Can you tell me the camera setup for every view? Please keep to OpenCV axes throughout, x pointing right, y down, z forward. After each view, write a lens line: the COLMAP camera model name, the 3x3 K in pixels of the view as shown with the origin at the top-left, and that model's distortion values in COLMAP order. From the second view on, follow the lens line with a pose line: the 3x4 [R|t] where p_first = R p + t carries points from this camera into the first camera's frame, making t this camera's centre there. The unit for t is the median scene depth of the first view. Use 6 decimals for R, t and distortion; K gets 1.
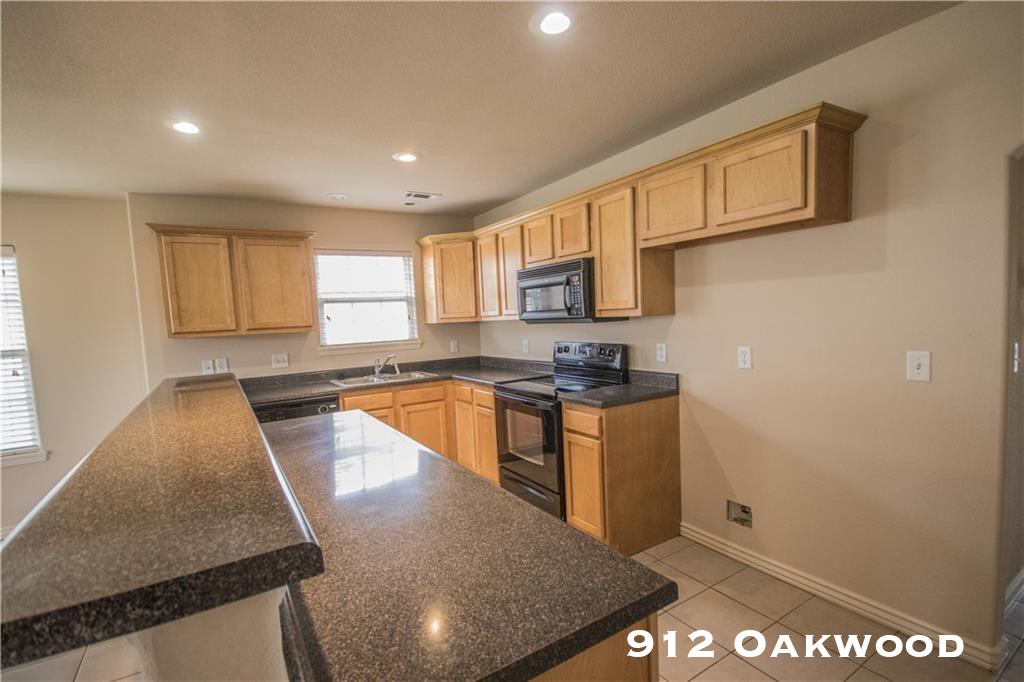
lens RADIAL K [[474.3, 0, 508.8], [0, 474.3, 353.2], [0, 0, 1]] dist [-0.002684, -0.001057]
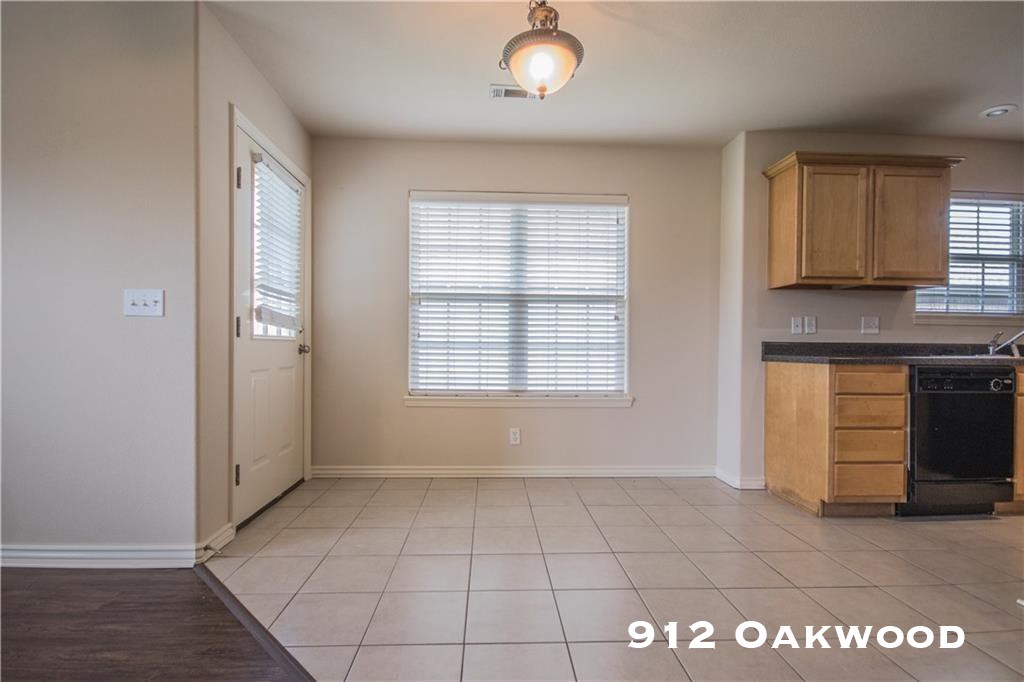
lens RADIAL K [[474.3, 0, 508.8], [0, 474.3, 353.2], [0, 0, 1]] dist [-0.002684, -0.001057]
pose [[0.869147, 0.066693, -0.490036, -0.698528], [-0.090648, 0.995562, -0.025284, 0.158726], [0.486175, 0.066396, 0.871336, -0.013635]]
